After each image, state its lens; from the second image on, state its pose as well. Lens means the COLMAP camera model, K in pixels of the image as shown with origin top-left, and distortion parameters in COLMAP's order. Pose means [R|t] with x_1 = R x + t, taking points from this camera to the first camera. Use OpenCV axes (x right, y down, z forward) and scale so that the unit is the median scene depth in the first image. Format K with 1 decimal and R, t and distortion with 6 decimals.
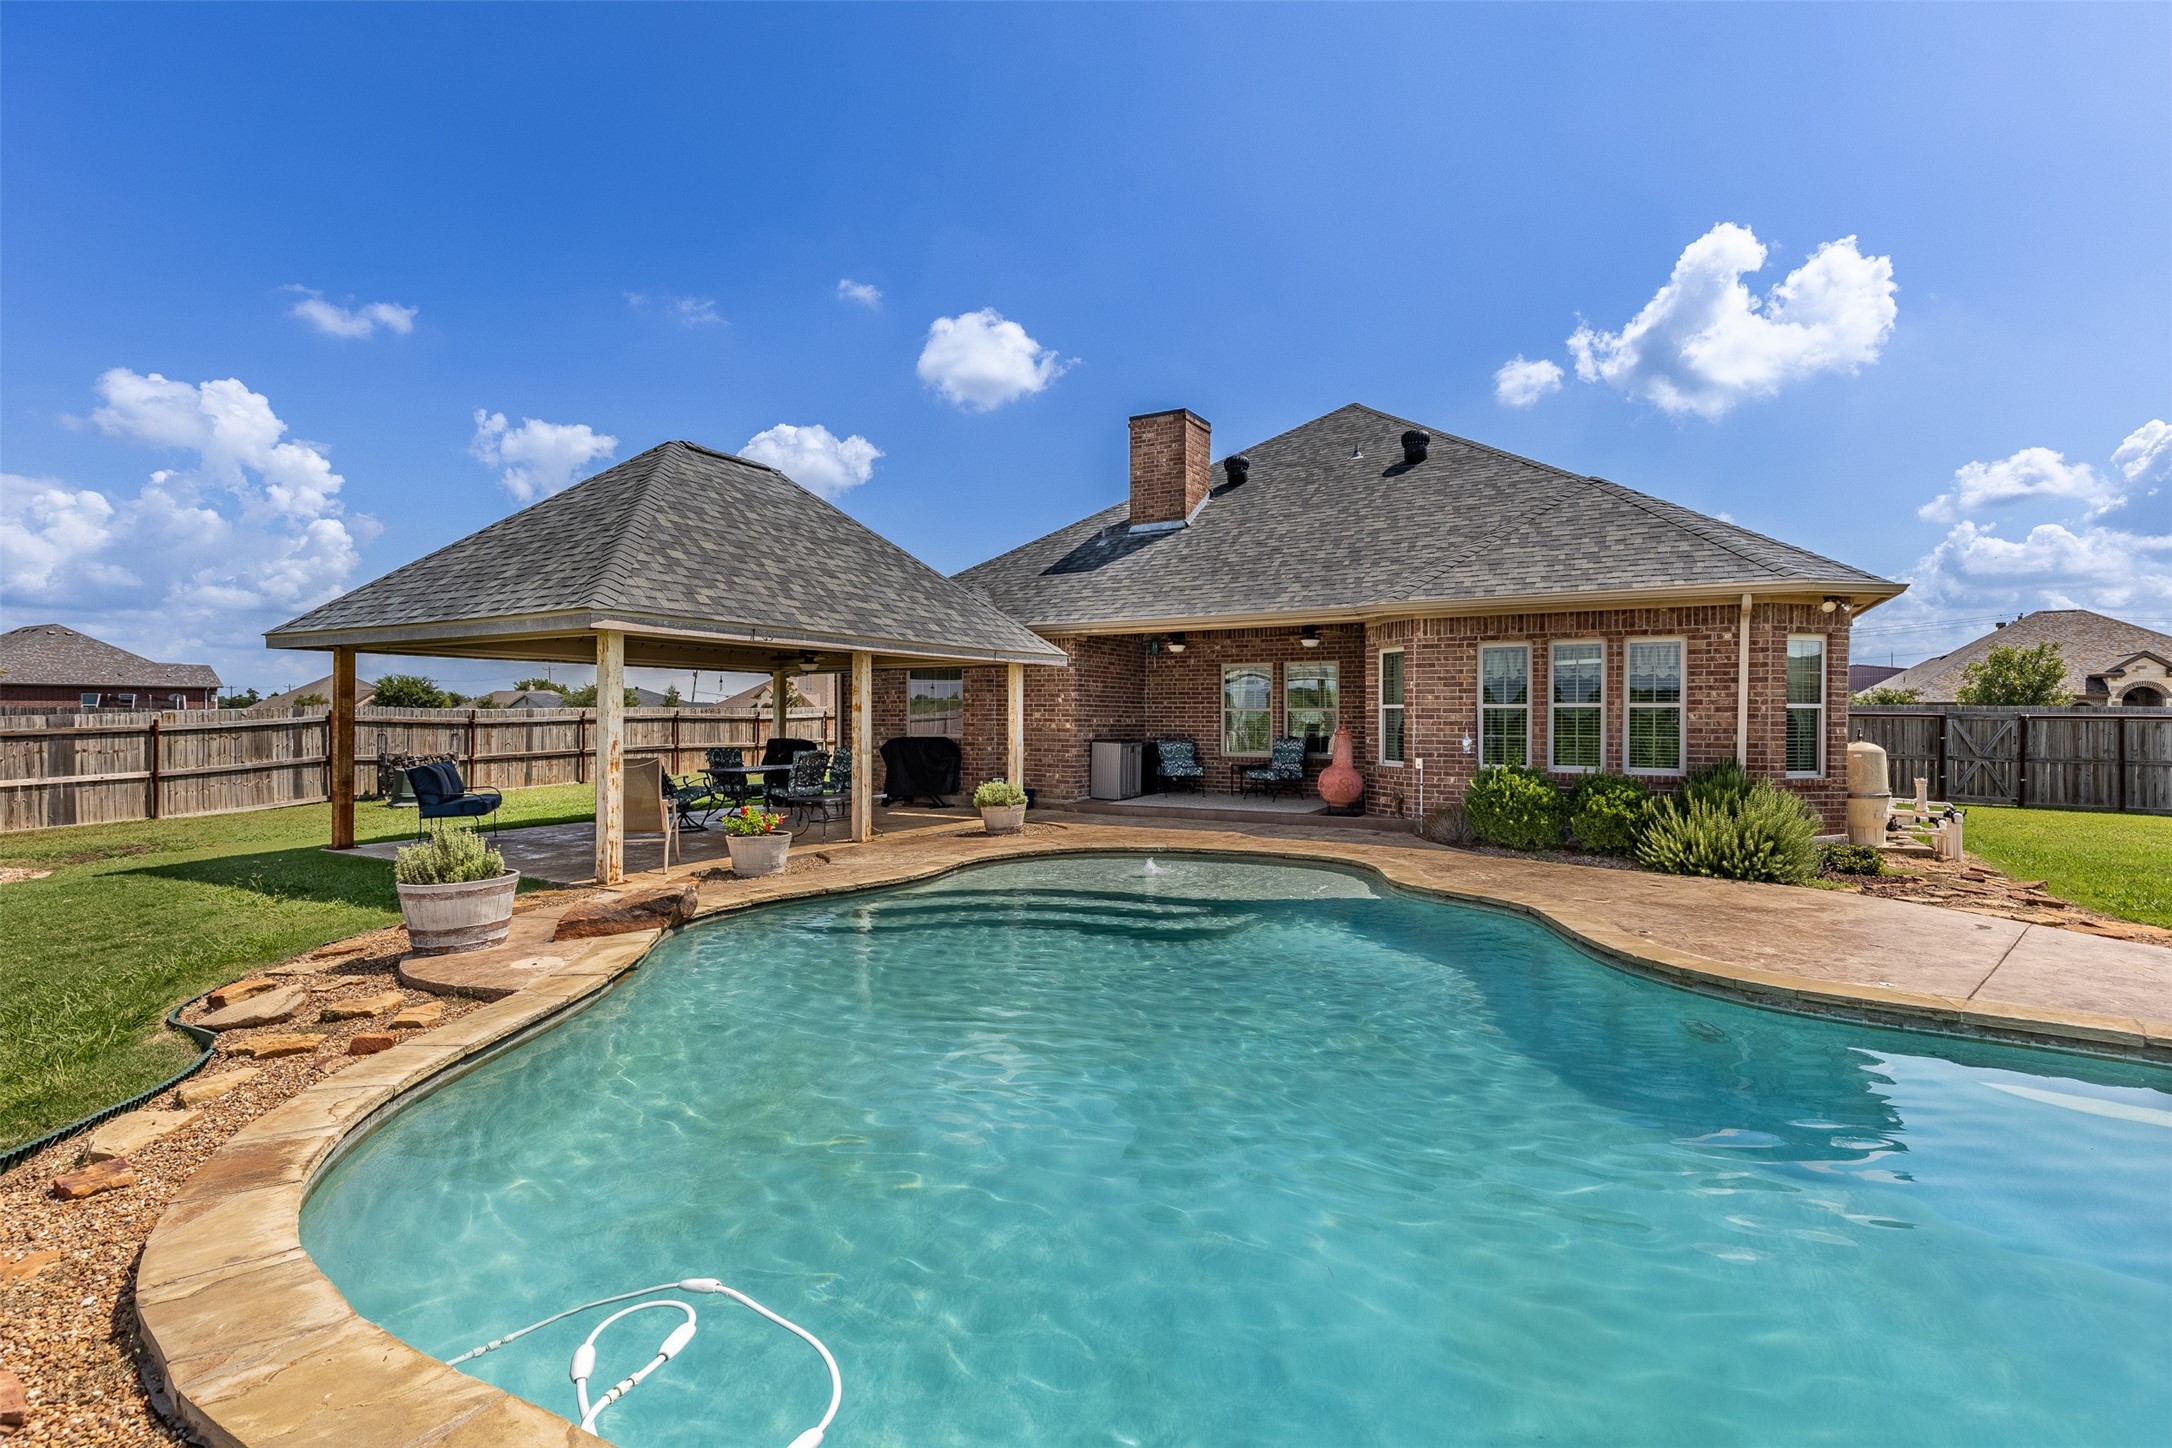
lens RADIAL K [[983.5, 0, 1093.3], [0, 983.5, 722.0], [0, 0, 1]] dist [0.005768, -0.000448]
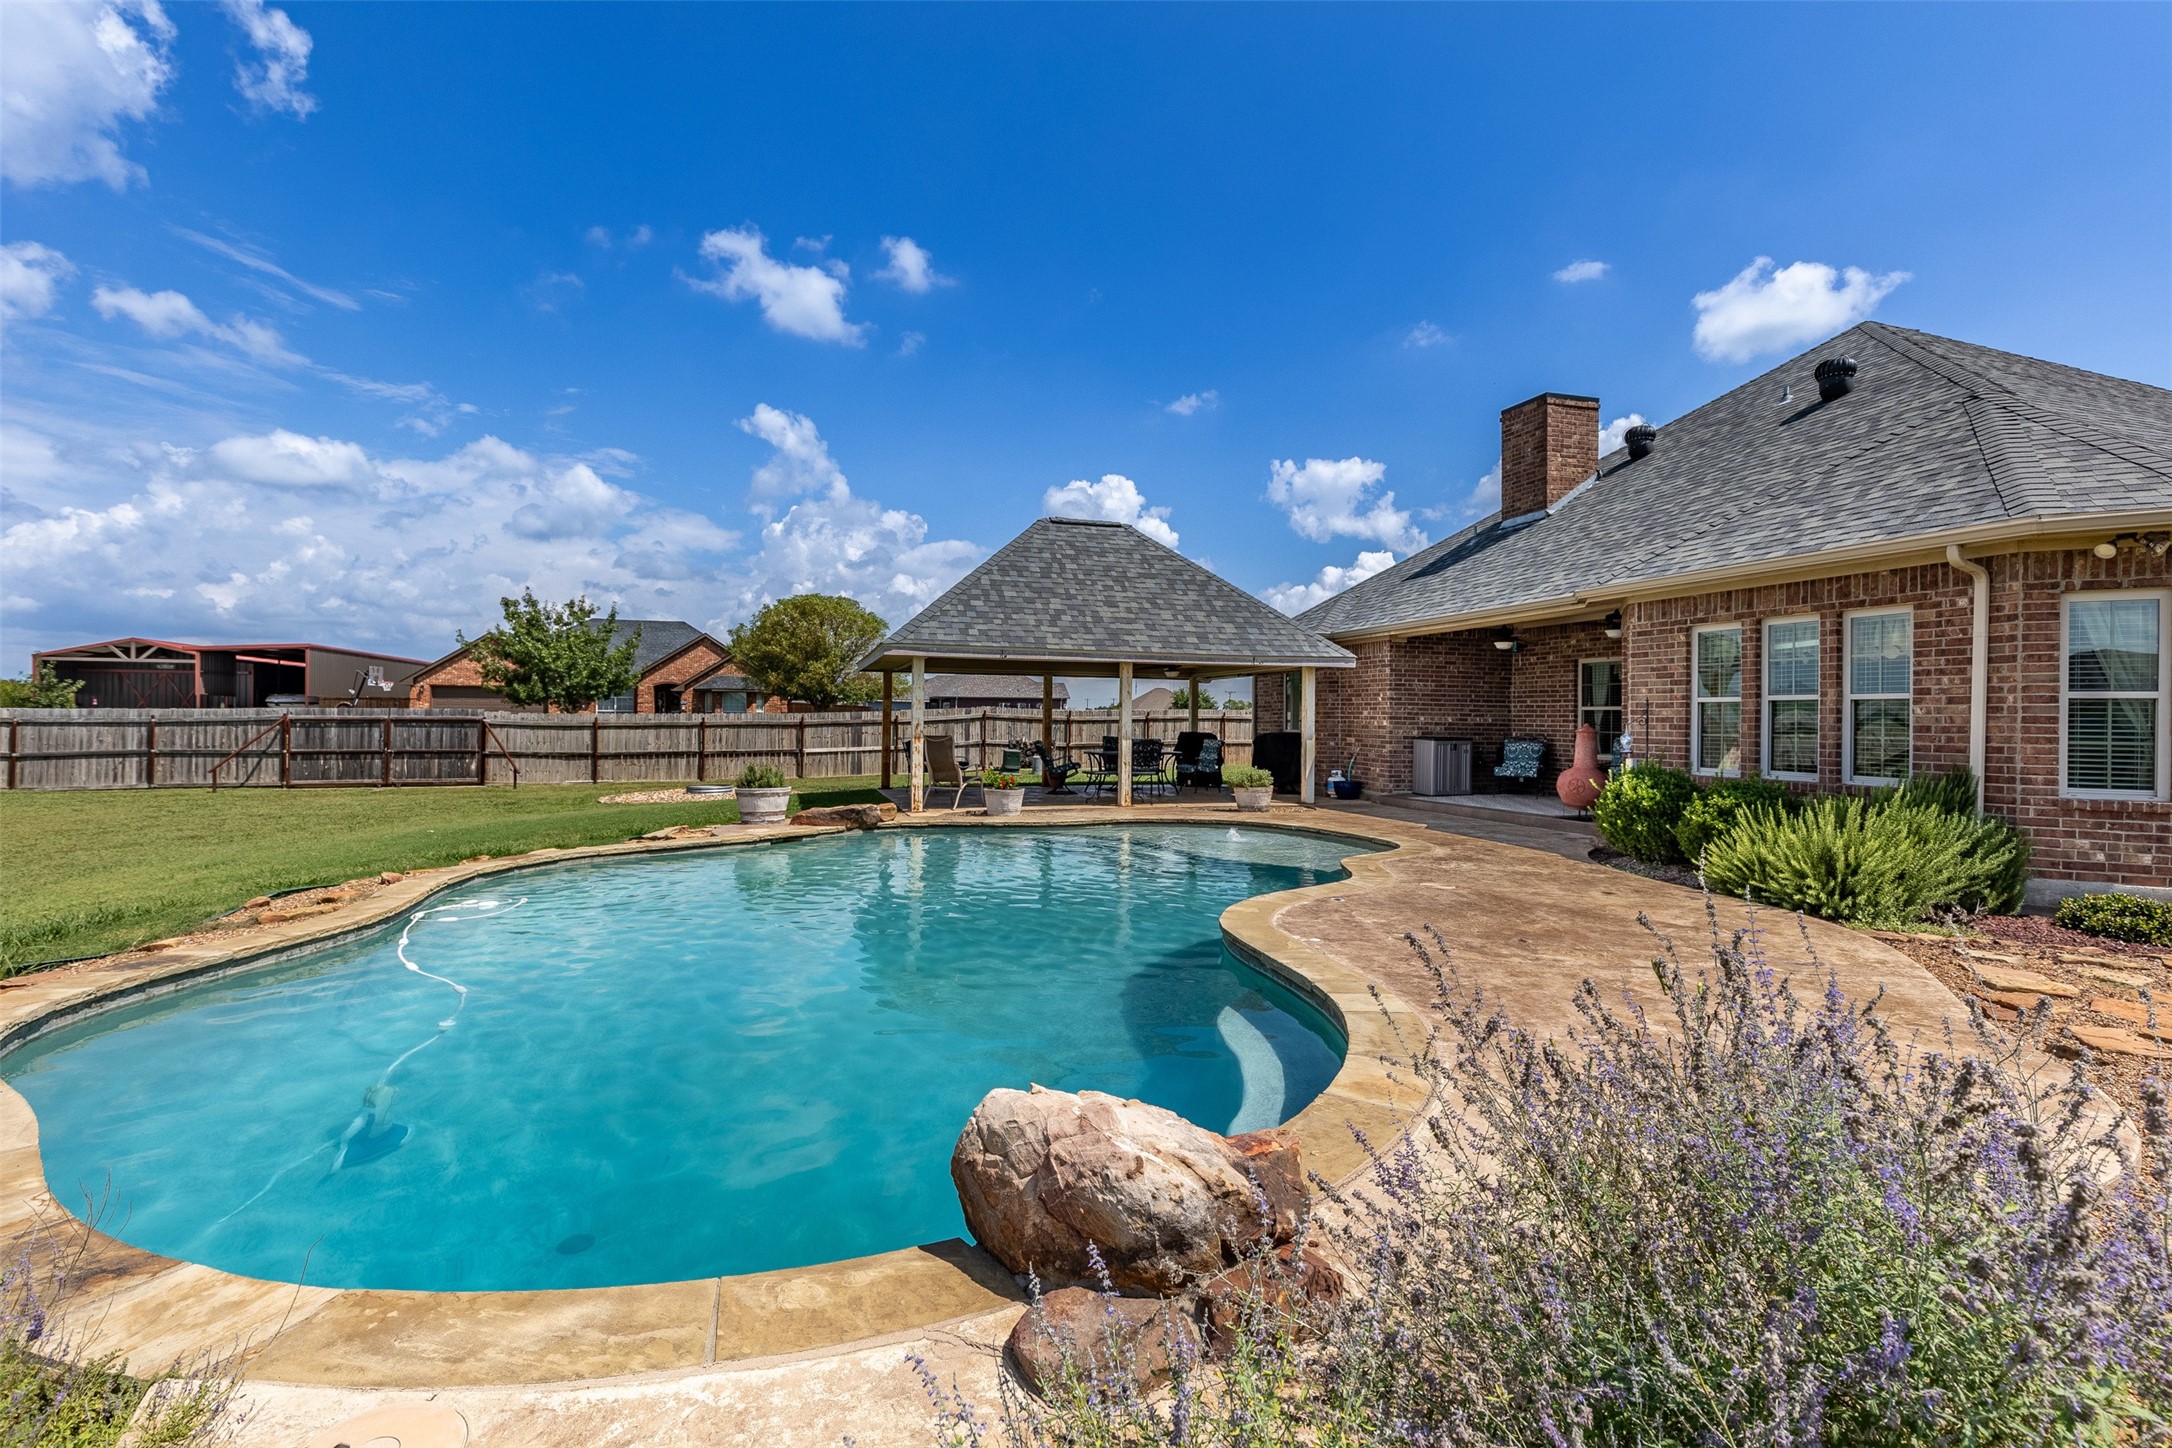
lens RADIAL K [[983.5, 0, 1097.1], [0, 983.5, 710.8], [0, 0, 1]] dist [0.005768, -0.000448]
pose [[0.736787, 0.000160, -0.676125, 0.436799], [-0.012734, 0.999826, -0.013639, 0.008727], [0.676005, 0.018659, 0.736661, 0.007540]]
